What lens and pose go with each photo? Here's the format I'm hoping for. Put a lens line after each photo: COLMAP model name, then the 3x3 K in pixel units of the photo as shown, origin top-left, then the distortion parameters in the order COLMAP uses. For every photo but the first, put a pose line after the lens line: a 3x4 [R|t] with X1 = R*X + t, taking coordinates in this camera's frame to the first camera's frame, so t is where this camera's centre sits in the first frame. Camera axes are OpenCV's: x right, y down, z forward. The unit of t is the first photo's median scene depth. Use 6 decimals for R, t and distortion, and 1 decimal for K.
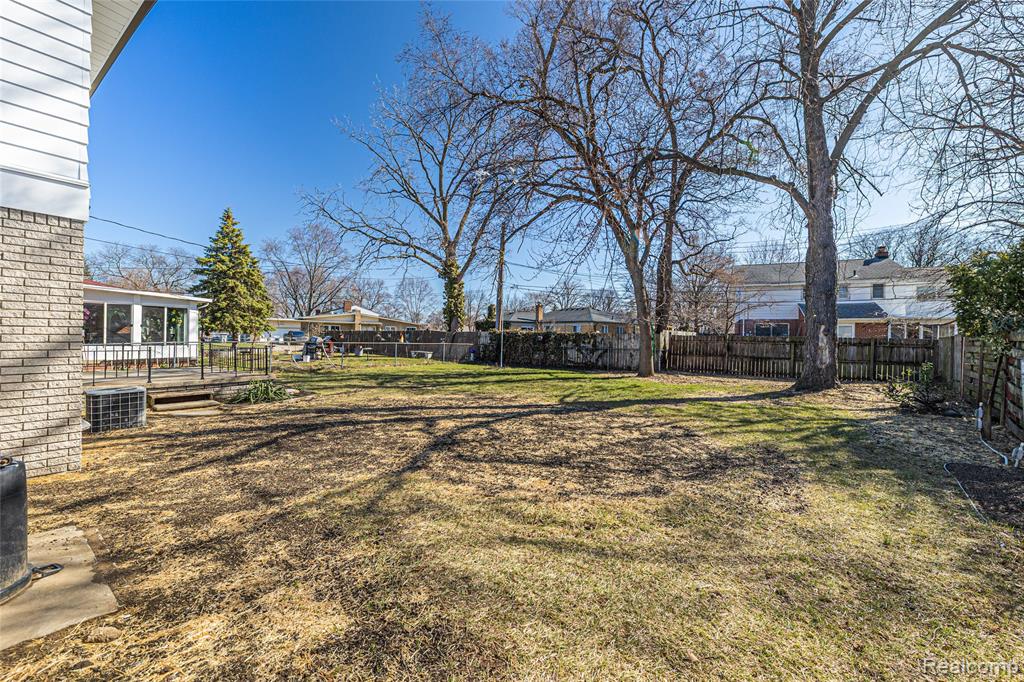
lens RADIAL K [[415.2, 0, 512.8], [0, 415.2, 336.1], [0, 0, 1]] dist [0.004770, 0.000844]
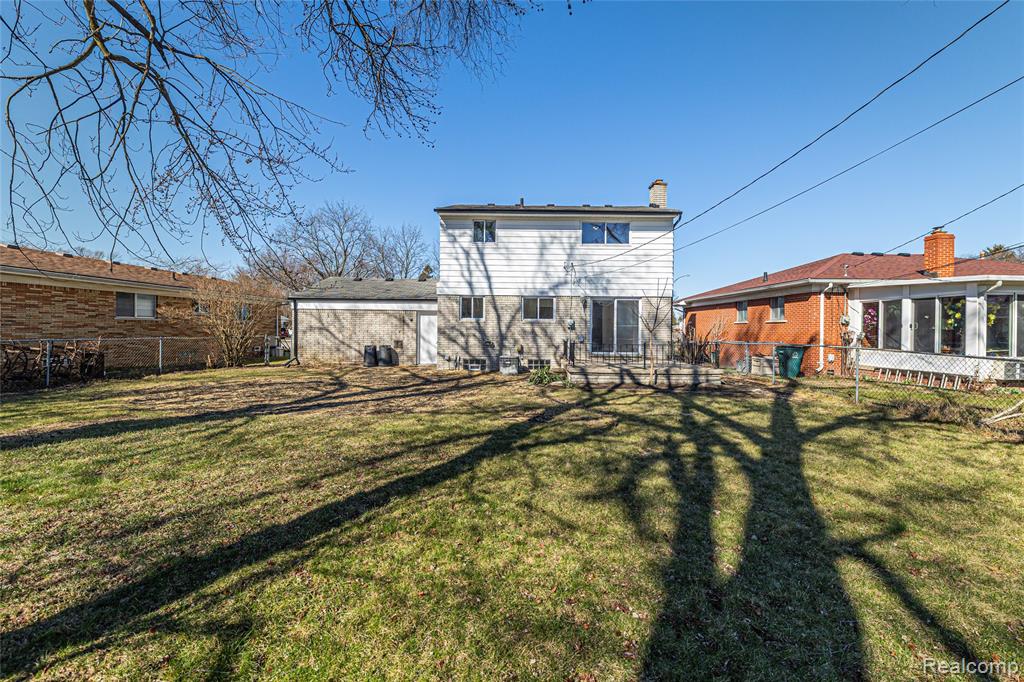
lens RADIAL K [[415.2, 0, 511.3], [0, 415.2, 336.8], [0, 0, 1]] dist [0.004770, 0.000844]
pose [[-0.803361, -0.013445, -0.595340, 0.106915], [-0.023425, 0.999685, 0.009034, 0.003407], [0.595031, 0.021203, -0.803423, 1.107088]]
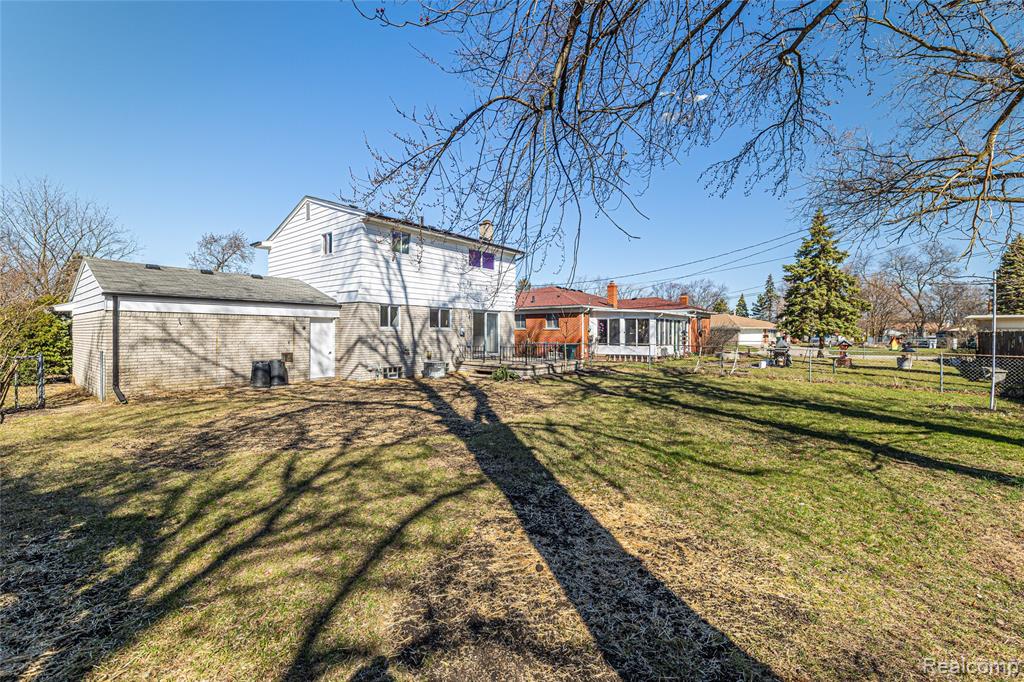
lens RADIAL K [[415.2, 0, 509.6], [0, 415.2, 336.1], [0, 0, 1]] dist [0.004770, 0.000844]
pose [[-0.029794, -0.008357, -0.999521, 0.549936], [-0.001478, 0.999964, -0.008316, 0.000813], [0.999555, 0.001230, -0.029805, 0.604400]]
